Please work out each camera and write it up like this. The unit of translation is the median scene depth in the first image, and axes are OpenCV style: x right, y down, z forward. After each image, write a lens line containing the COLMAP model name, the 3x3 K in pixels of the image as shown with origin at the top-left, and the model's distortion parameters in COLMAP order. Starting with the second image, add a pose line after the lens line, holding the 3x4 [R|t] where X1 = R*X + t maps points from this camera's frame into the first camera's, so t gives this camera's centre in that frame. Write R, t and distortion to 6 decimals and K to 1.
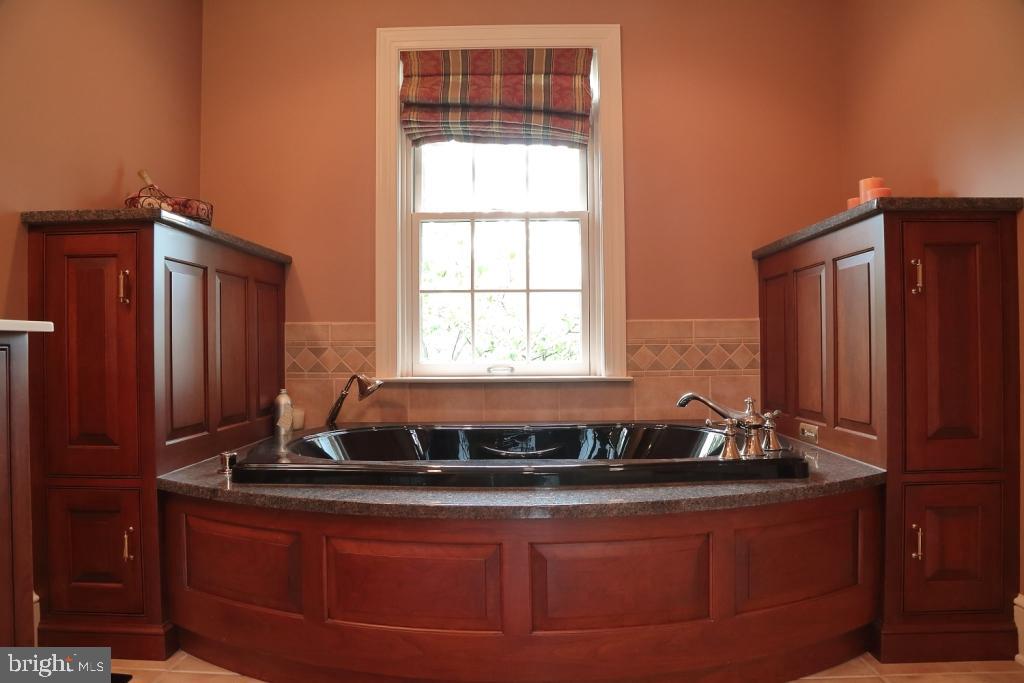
lens RADIAL K [[706.0, 0, 512.0], [0, 706.0, 341.5], [0, 0, 1]] dist [-0.120127, 0.070513]
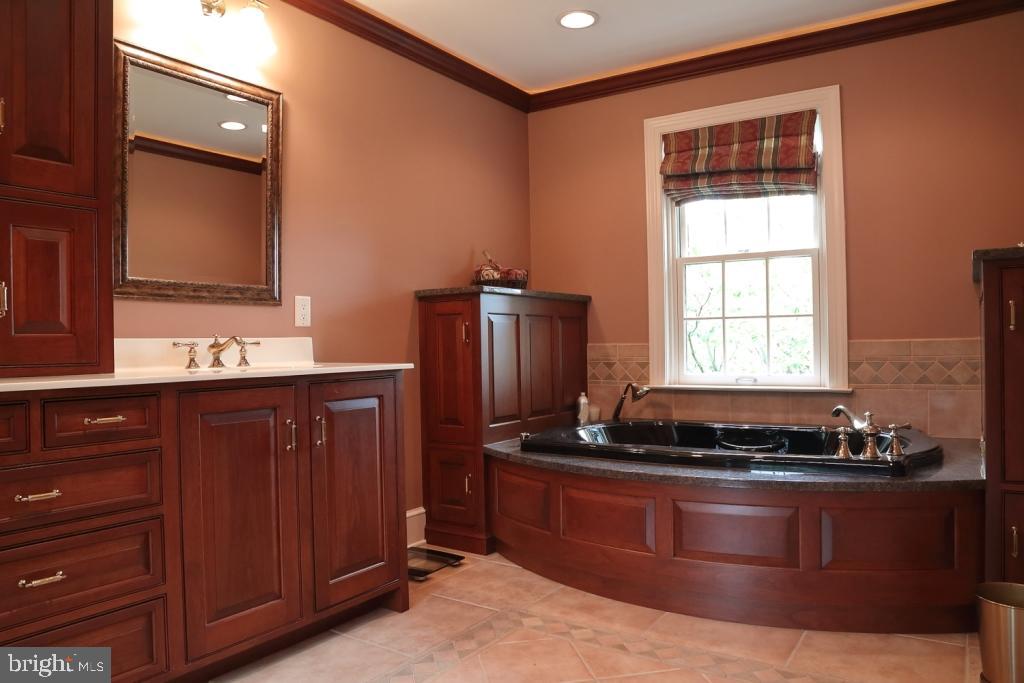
lens RADIAL K [[711.2, 0, 510.3], [0, 711.2, 345.9], [0, 0, 1]] dist [-0.077668, -0.000702]
pose [[0.846256, -0.006219, -0.532740, 0.305597], [0.014378, 0.999834, 0.011169, -0.042589], [0.532582, -0.017111, 0.846205, -0.284255]]
